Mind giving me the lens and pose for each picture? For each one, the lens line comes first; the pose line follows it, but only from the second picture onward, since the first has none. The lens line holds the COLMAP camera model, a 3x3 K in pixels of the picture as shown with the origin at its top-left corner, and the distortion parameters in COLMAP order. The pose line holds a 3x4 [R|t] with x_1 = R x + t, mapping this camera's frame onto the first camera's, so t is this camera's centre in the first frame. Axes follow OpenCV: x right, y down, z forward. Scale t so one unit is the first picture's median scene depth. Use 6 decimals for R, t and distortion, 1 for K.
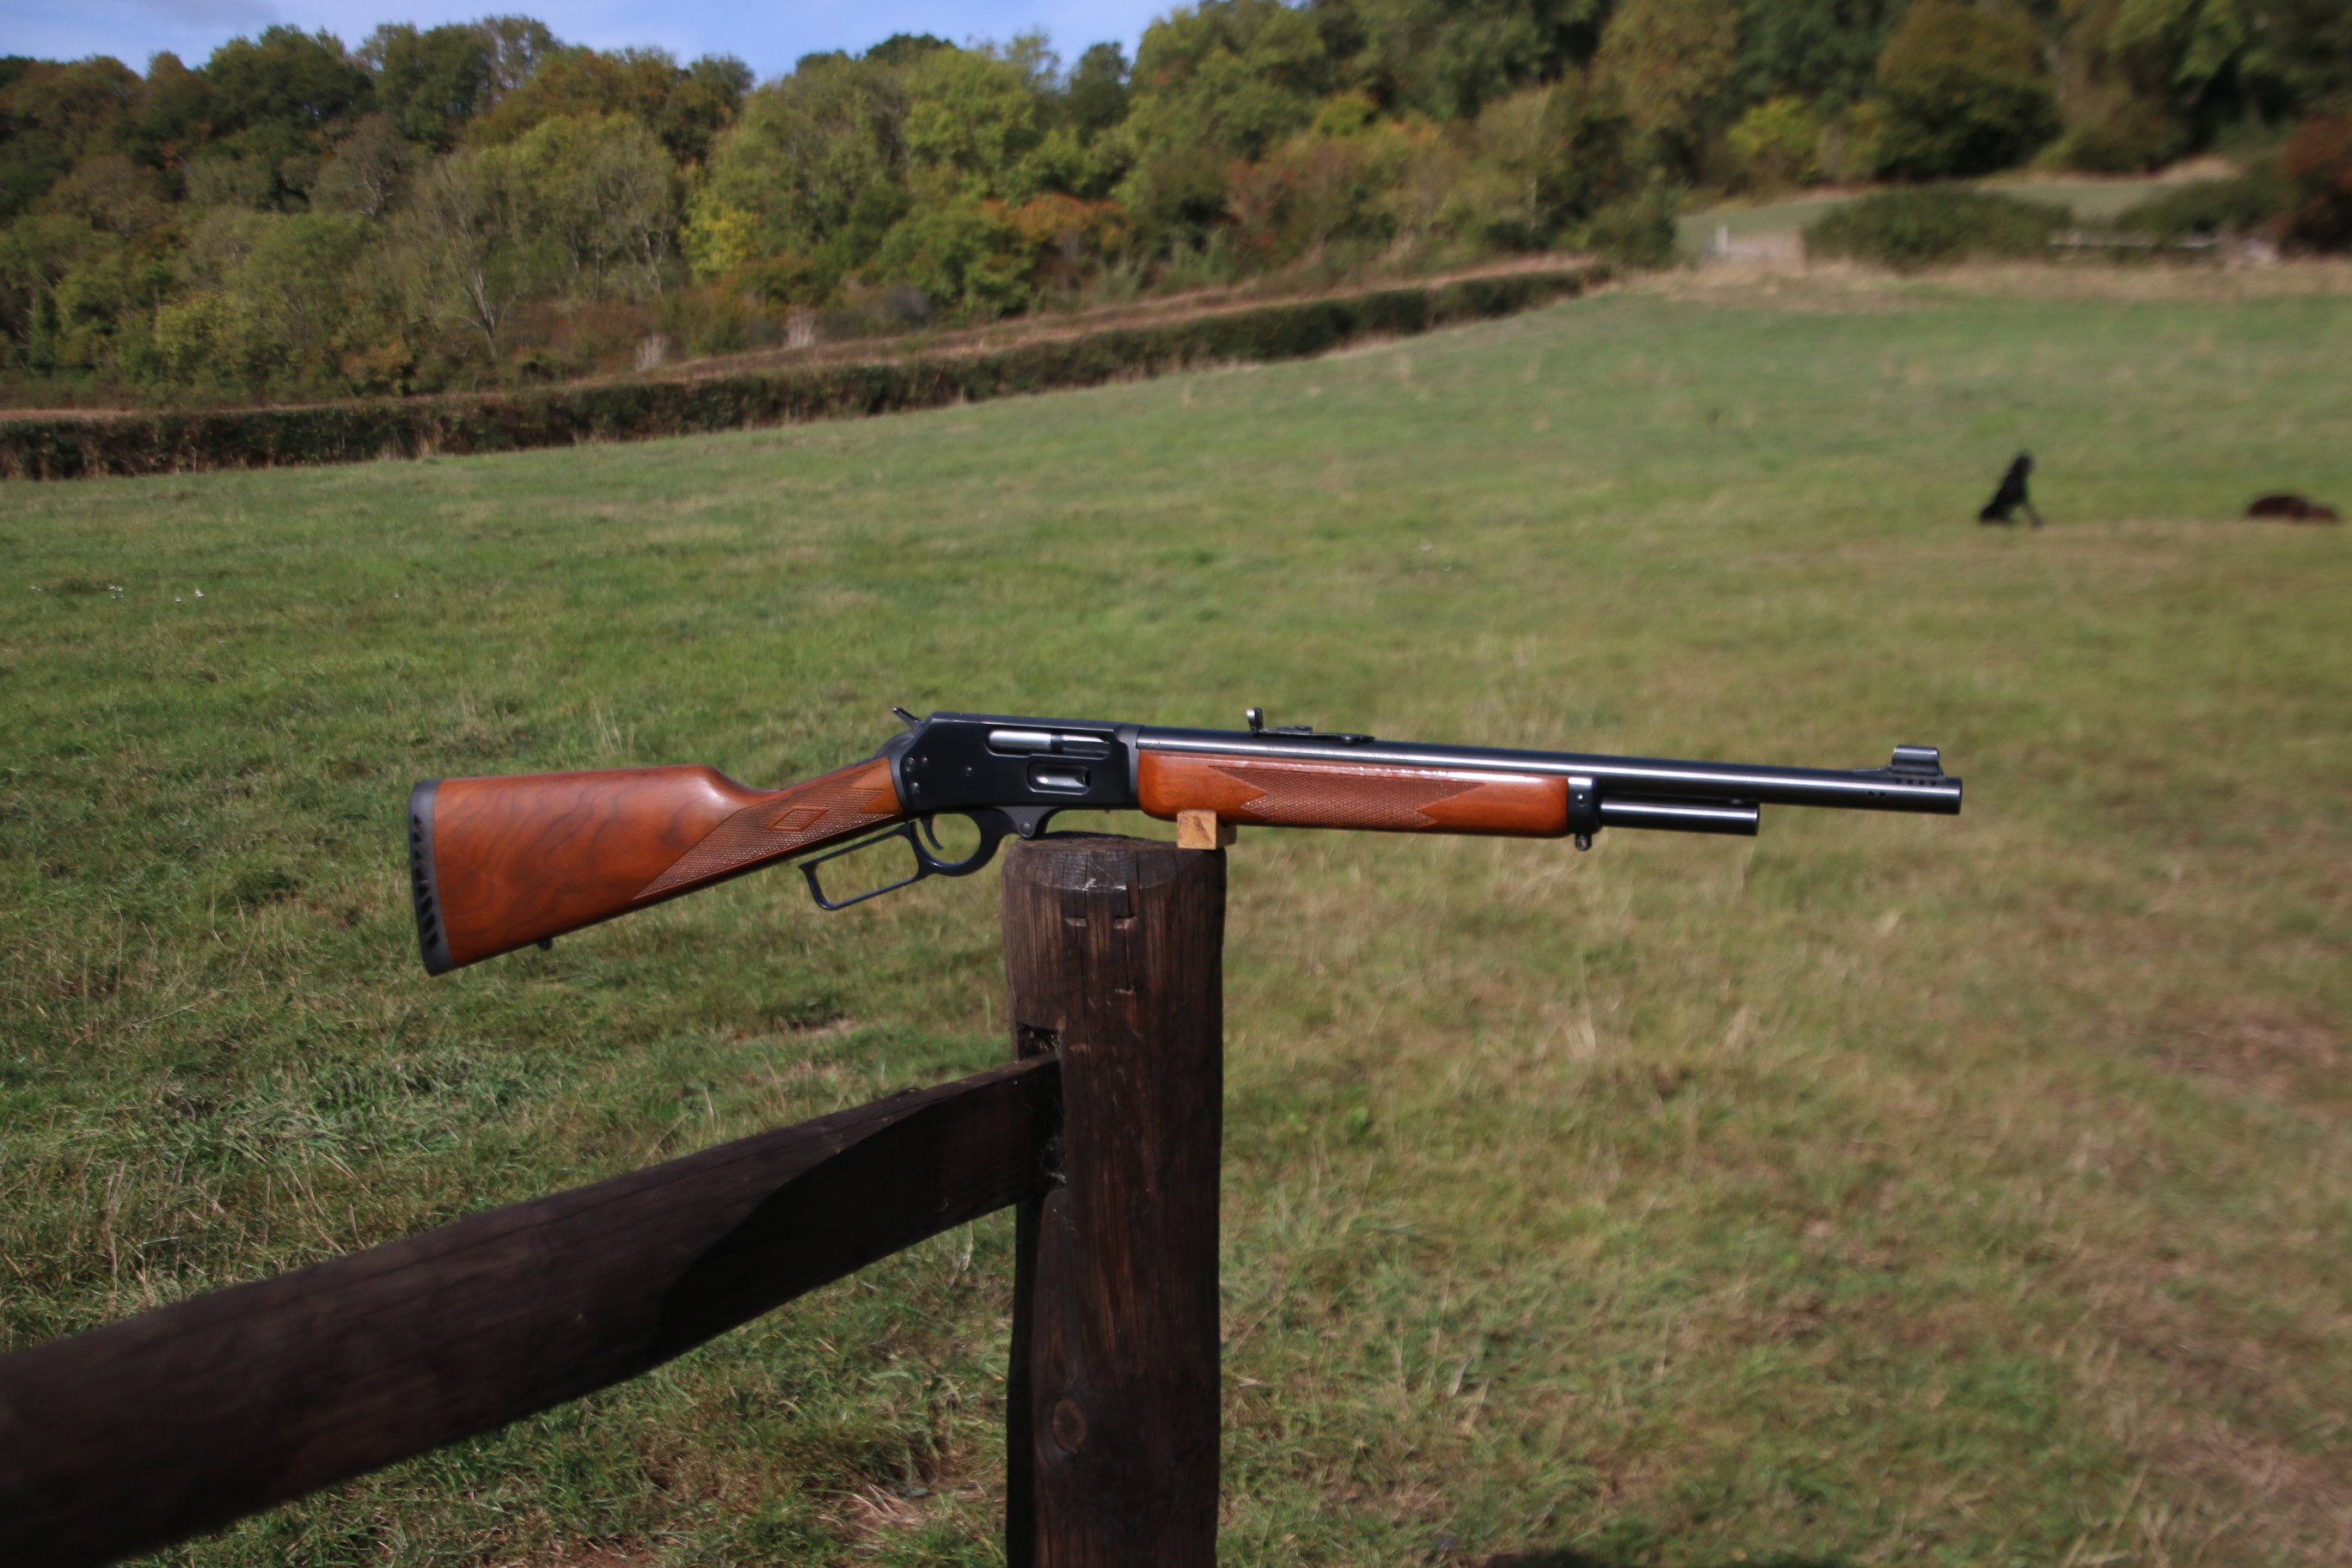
lens RADIAL K [[2995.4, 0, 1308.0], [0, 2995.4, 886.1], [0, 0, 1]] dist [-0.036174, -0.004214]
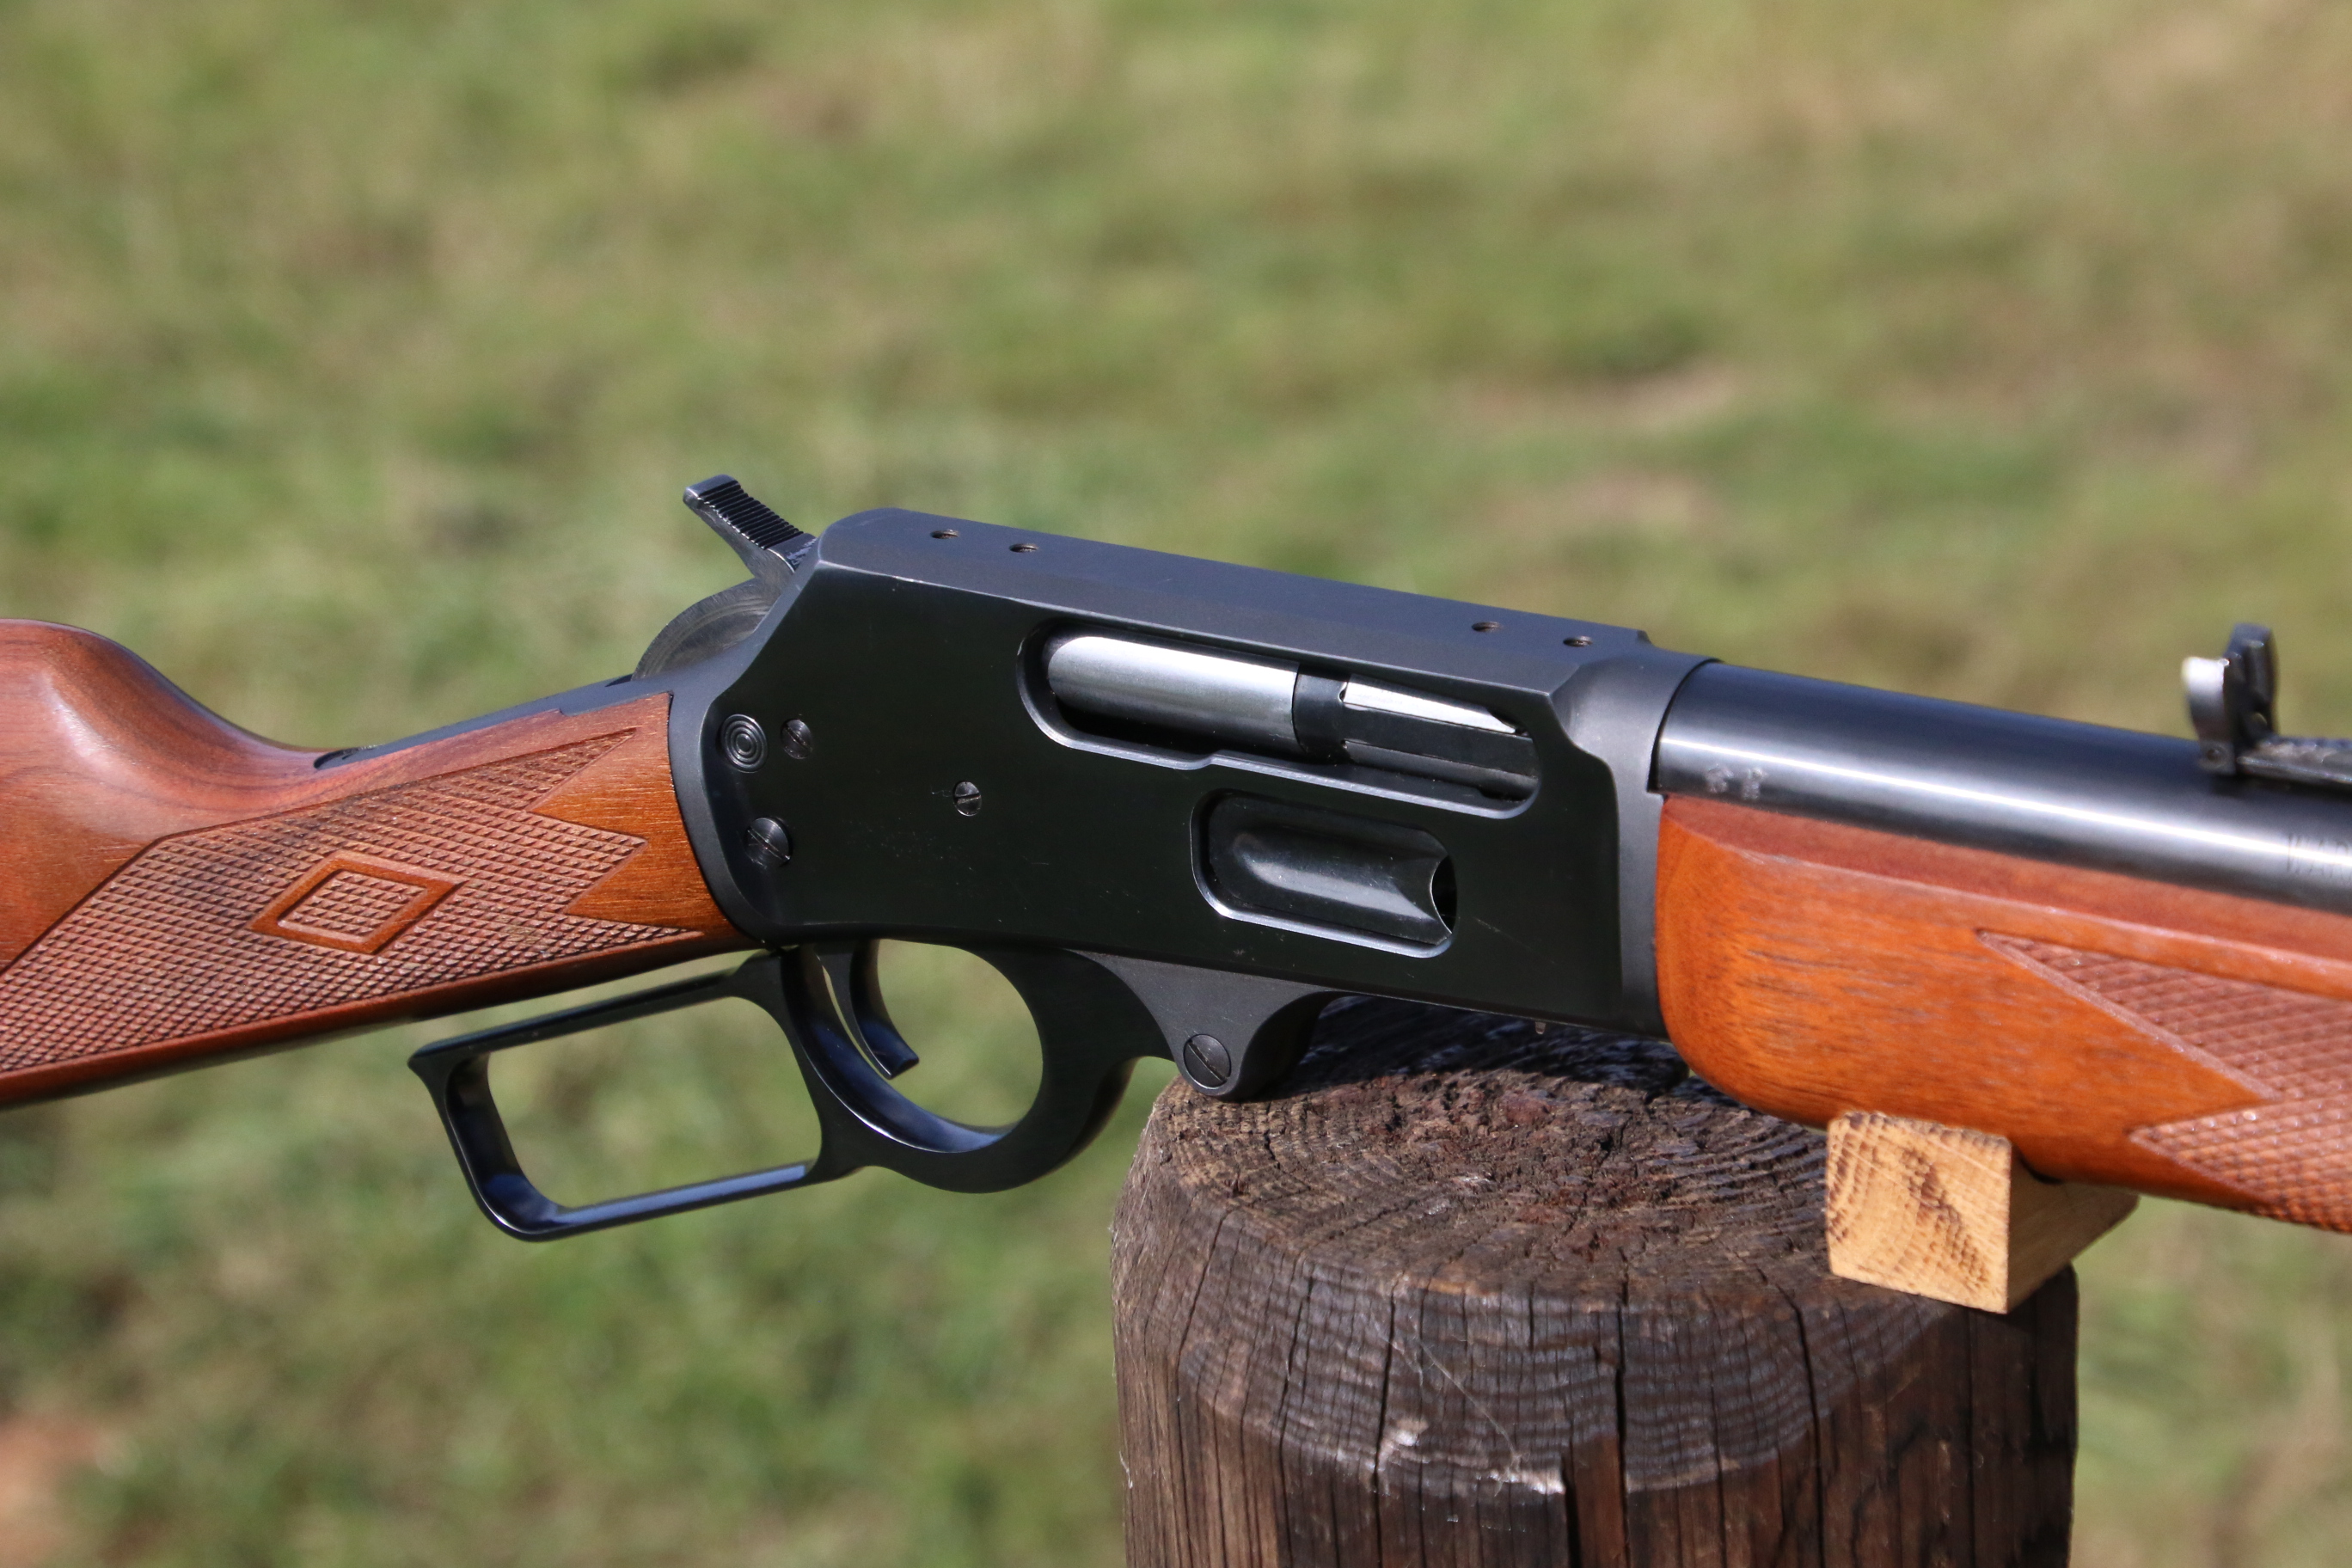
lens RADIAL K [[4652.1, 0, 1295.9], [0, 4652.1, 863.0], [0, 0, 1]] dist [0.343757, 0.202954]
pose [[0.957104, 0.060889, -0.283276, 0.004828], [-0.001186, 0.978485, 0.206316, -0.043095], [0.289743, -0.197130, 0.936583, 0.270321]]
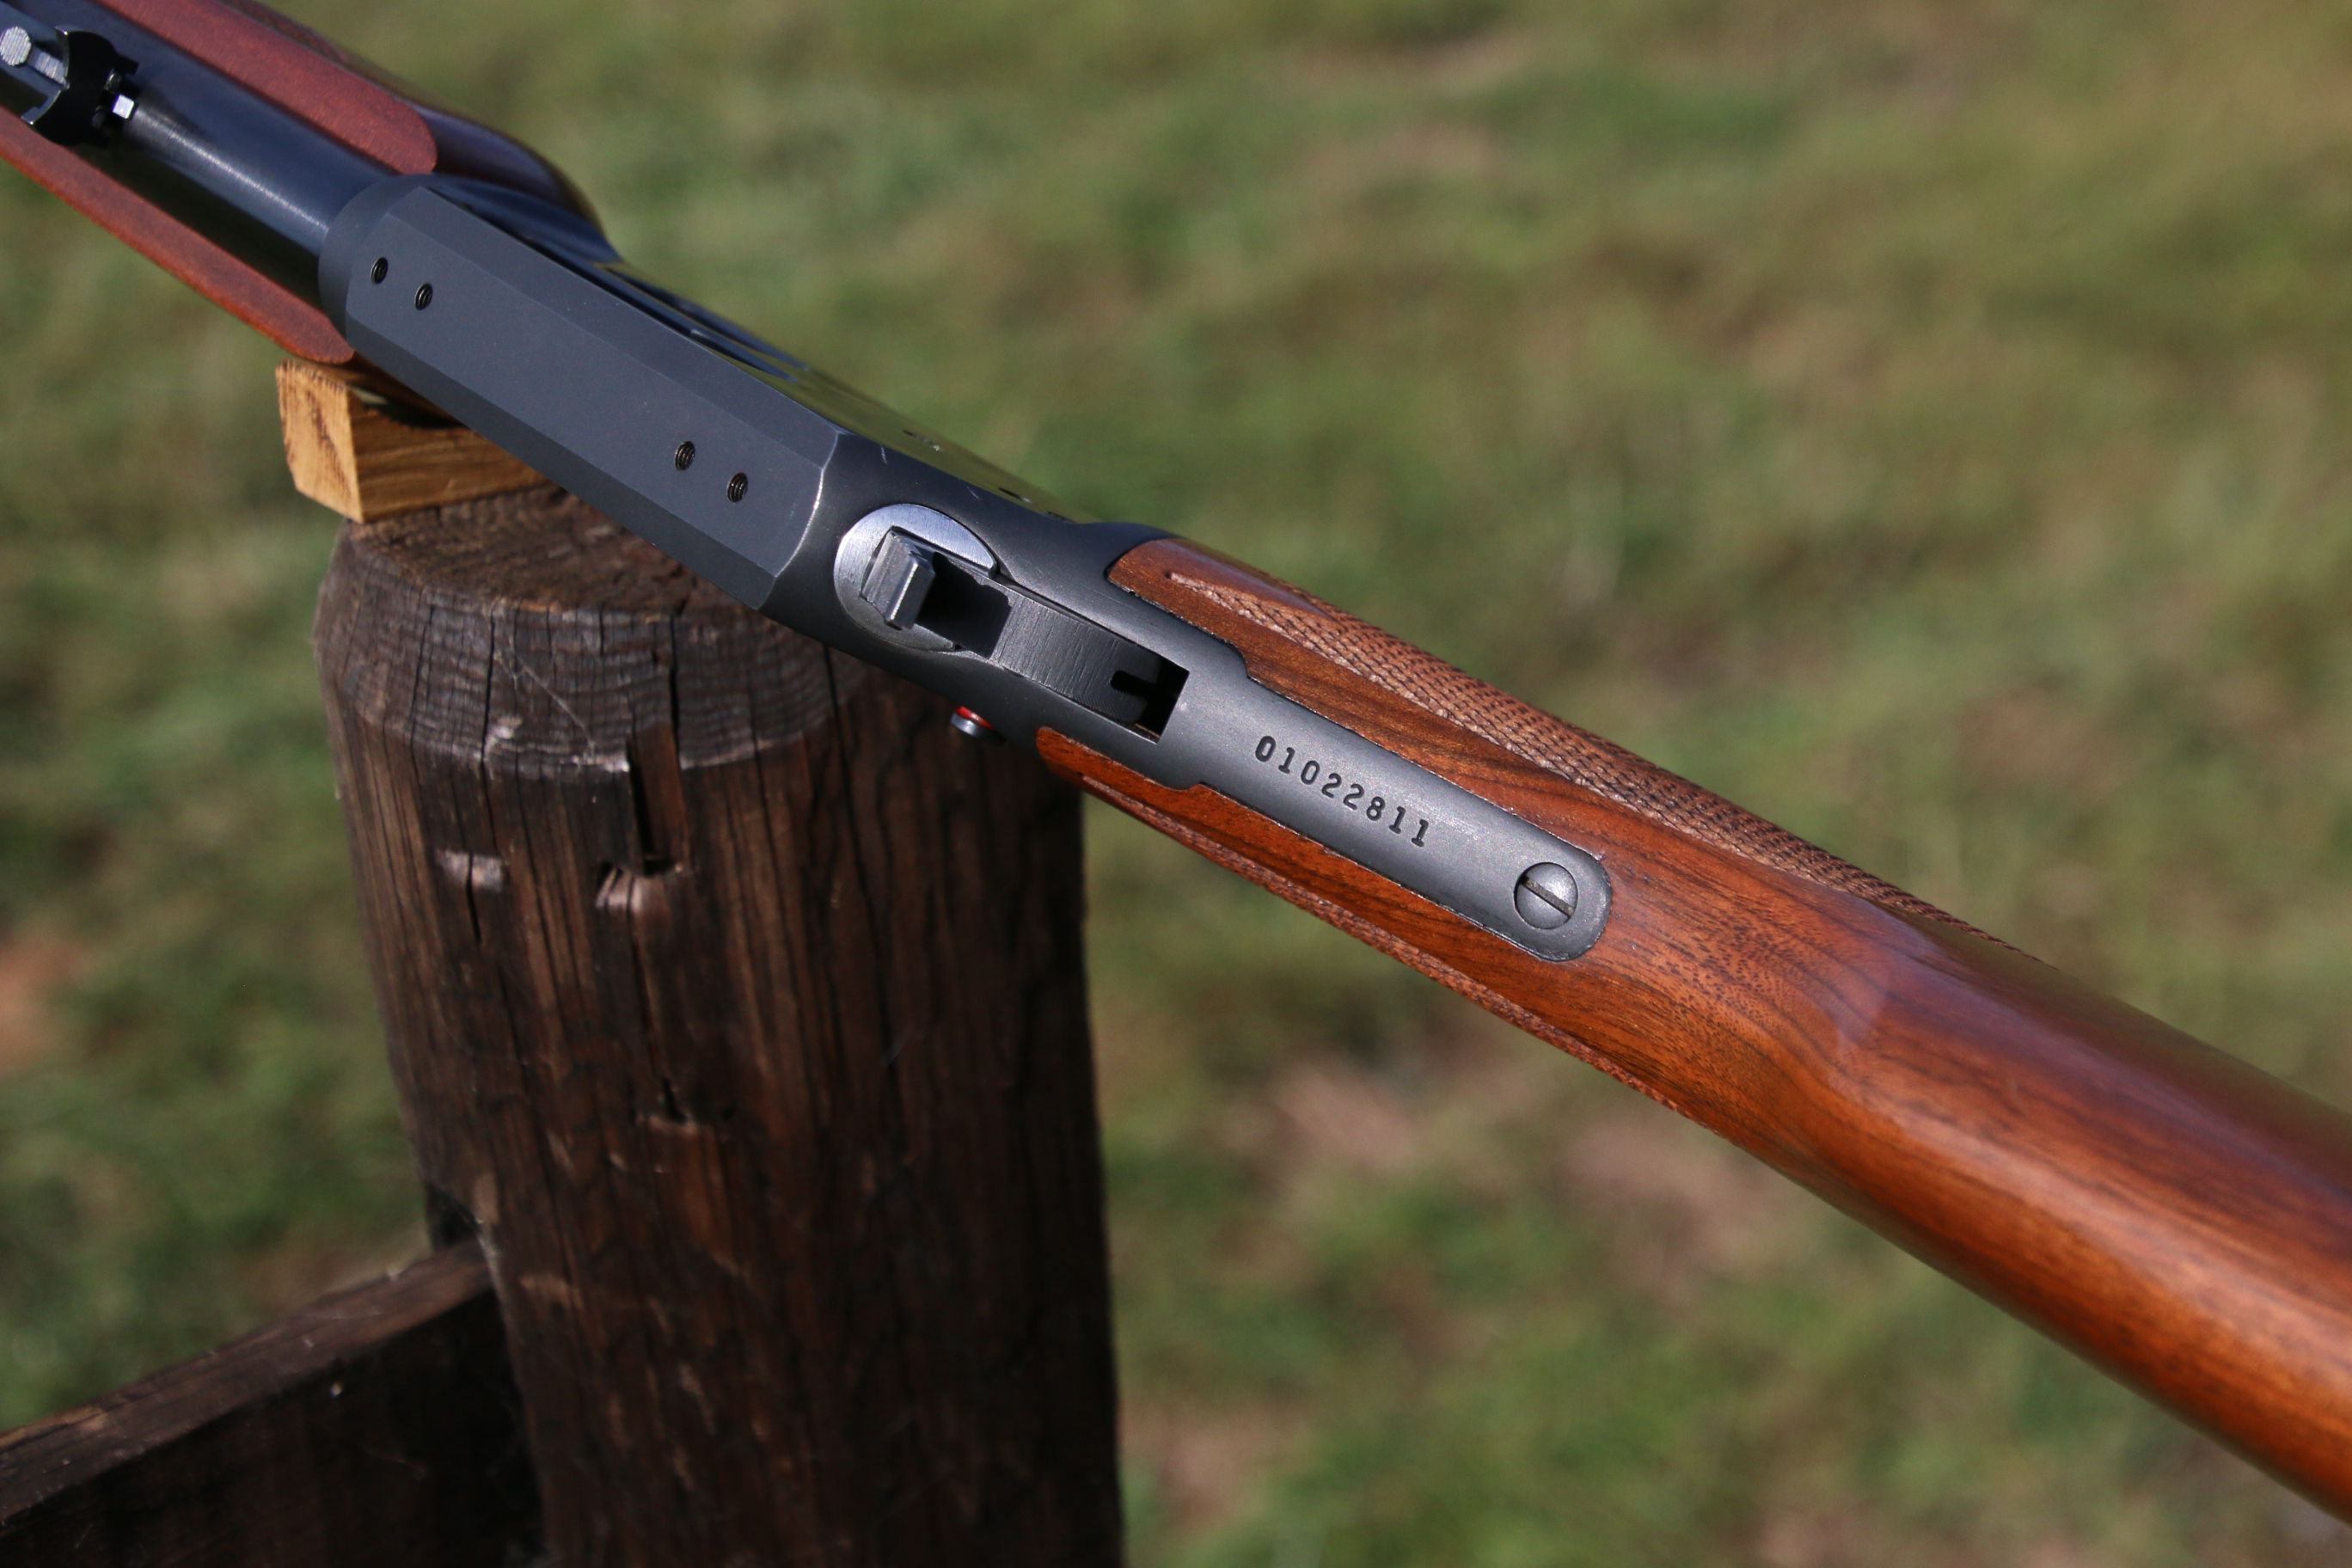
lens RADIAL K [[4014.7, 0, 1371.3], [0, 4014.7, 816.7], [0, 0, 1]] dist [0.184921, 0.215028]
pose [[0.964499, 0.062887, -0.256489, 0.034812], [0.012071, 0.959719, 0.280702, -0.035562], [0.263810, -0.273833, 0.924889, 0.271491]]
